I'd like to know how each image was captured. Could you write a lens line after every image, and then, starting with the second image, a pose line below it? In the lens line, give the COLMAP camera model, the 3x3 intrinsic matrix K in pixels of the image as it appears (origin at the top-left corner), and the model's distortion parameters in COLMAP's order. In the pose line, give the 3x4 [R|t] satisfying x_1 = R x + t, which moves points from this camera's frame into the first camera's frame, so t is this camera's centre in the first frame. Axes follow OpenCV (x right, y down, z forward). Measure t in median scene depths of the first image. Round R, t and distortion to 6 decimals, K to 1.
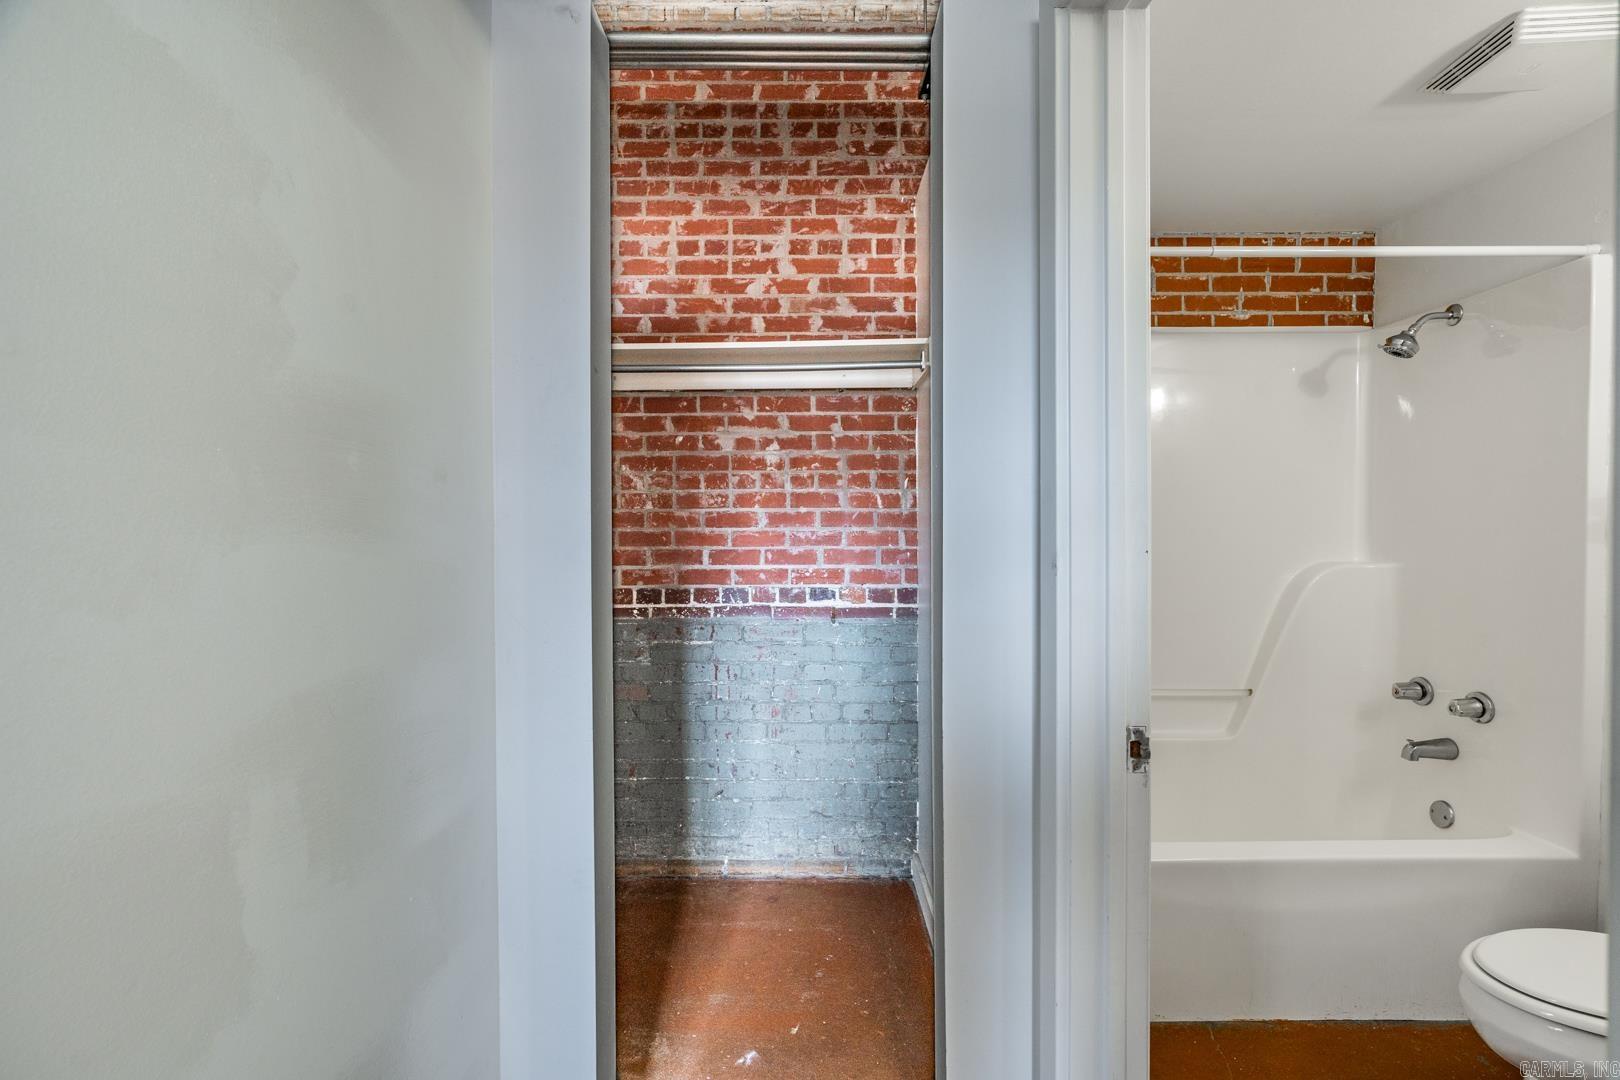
lens RADIAL K [[722.7, 0, 810.0], [0, 722.7, 540.0], [0, 0, 1]] dist [-0.012787, 0.005033]
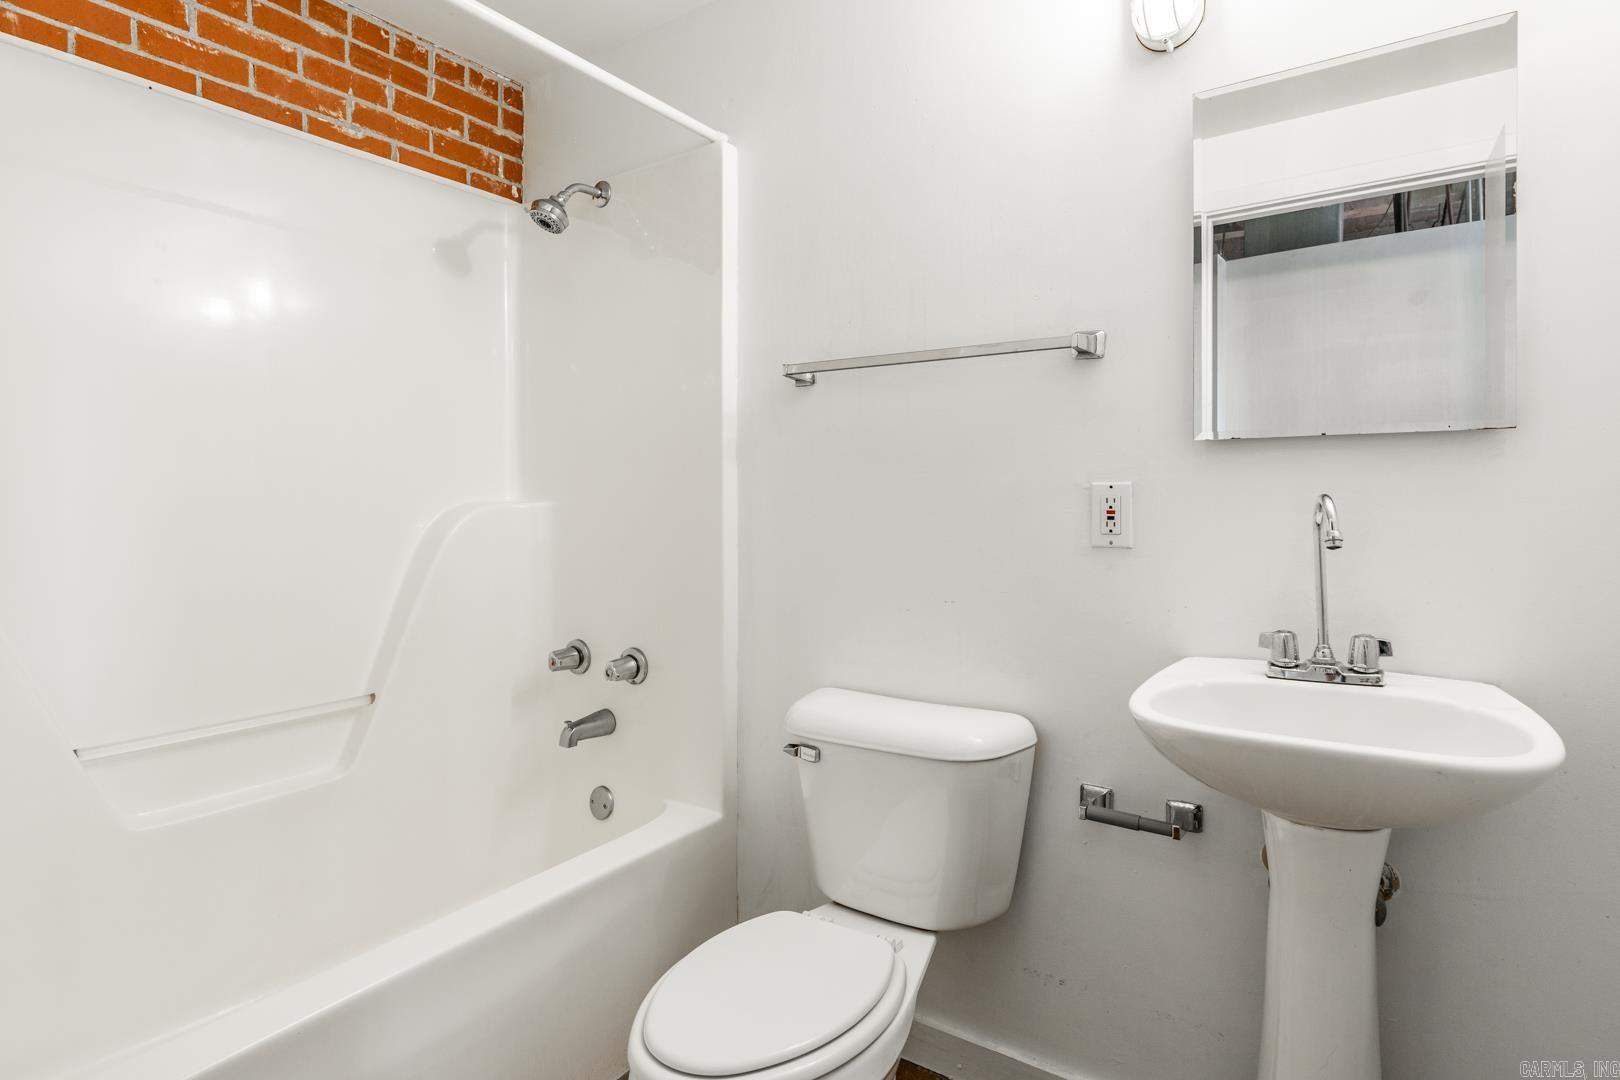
lens RADIAL K [[722.7, 0, 810.0], [0, 722.7, 540.0], [0, 0, 1]] dist [-0.012787, 0.005033]
pose [[0.531030, -0.022379, 0.847058, 0.272879], [0.012079, 0.999750, 0.018840, 0.059912], [-0.847267, 0.000227, 0.531167, 0.311070]]
